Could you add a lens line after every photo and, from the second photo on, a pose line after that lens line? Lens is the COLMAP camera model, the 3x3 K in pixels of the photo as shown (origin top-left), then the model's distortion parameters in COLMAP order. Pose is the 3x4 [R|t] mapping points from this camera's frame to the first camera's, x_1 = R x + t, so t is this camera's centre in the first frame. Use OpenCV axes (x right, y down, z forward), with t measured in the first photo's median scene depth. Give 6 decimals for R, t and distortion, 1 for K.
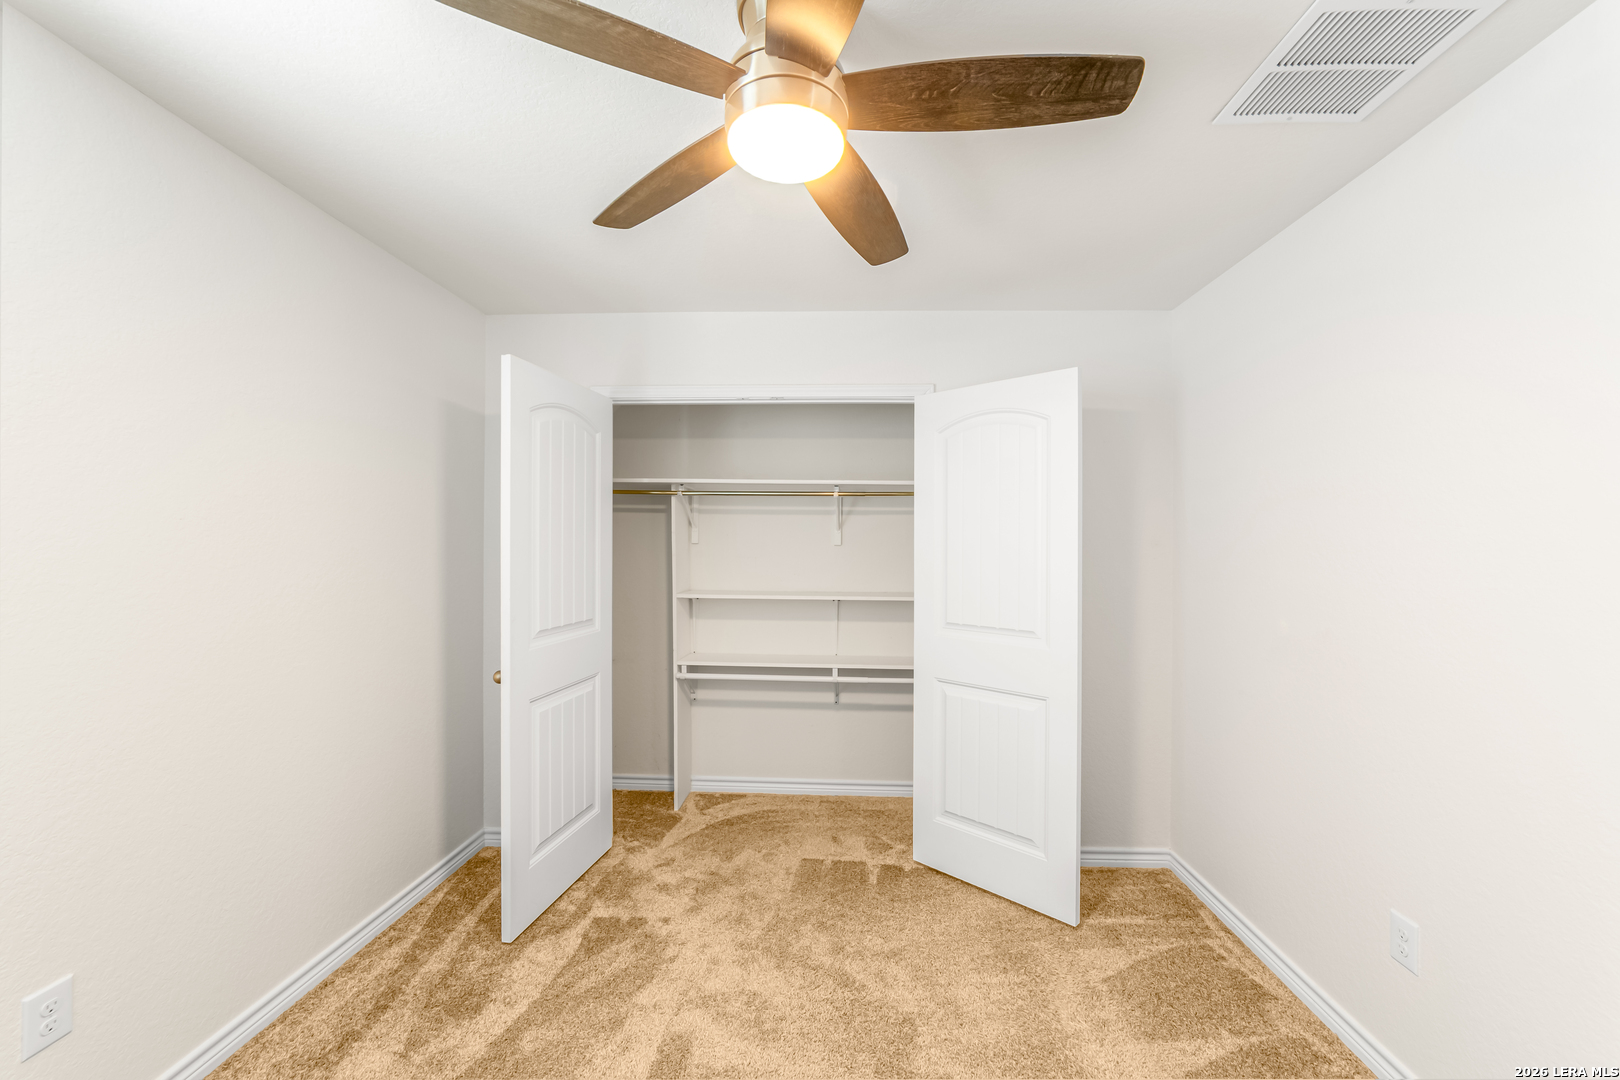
lens RADIAL K [[644.6, 0, 813.8], [0, 644.6, 543.8], [0, 0, 1]] dist [-0.009213, 0.001674]
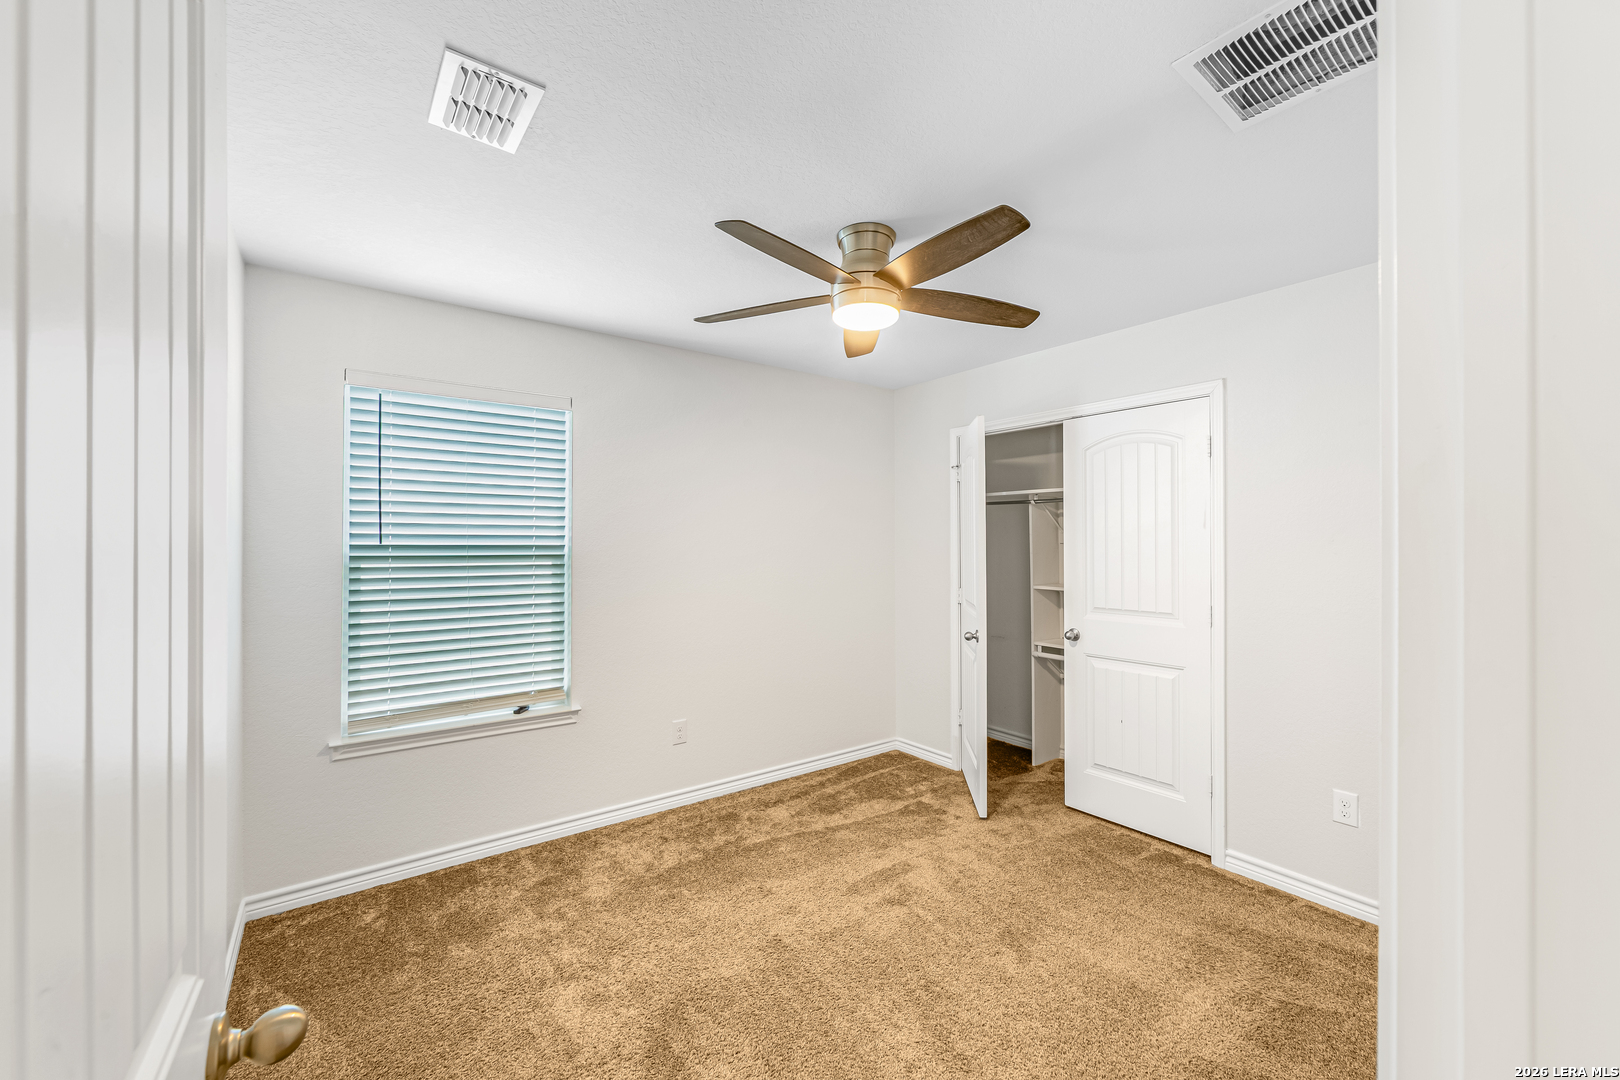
lens RADIAL K [[644.6, 0, 803.5], [0, 644.6, 543.0], [0, 0, 1]] dist [-0.009213, 0.001674]
pose [[0.623183, -0.010633, -0.782004, 0.705203], [0.004257, 0.999939, -0.010204, 0.014169], [0.782065, 0.003030, 0.623190, -0.126737]]
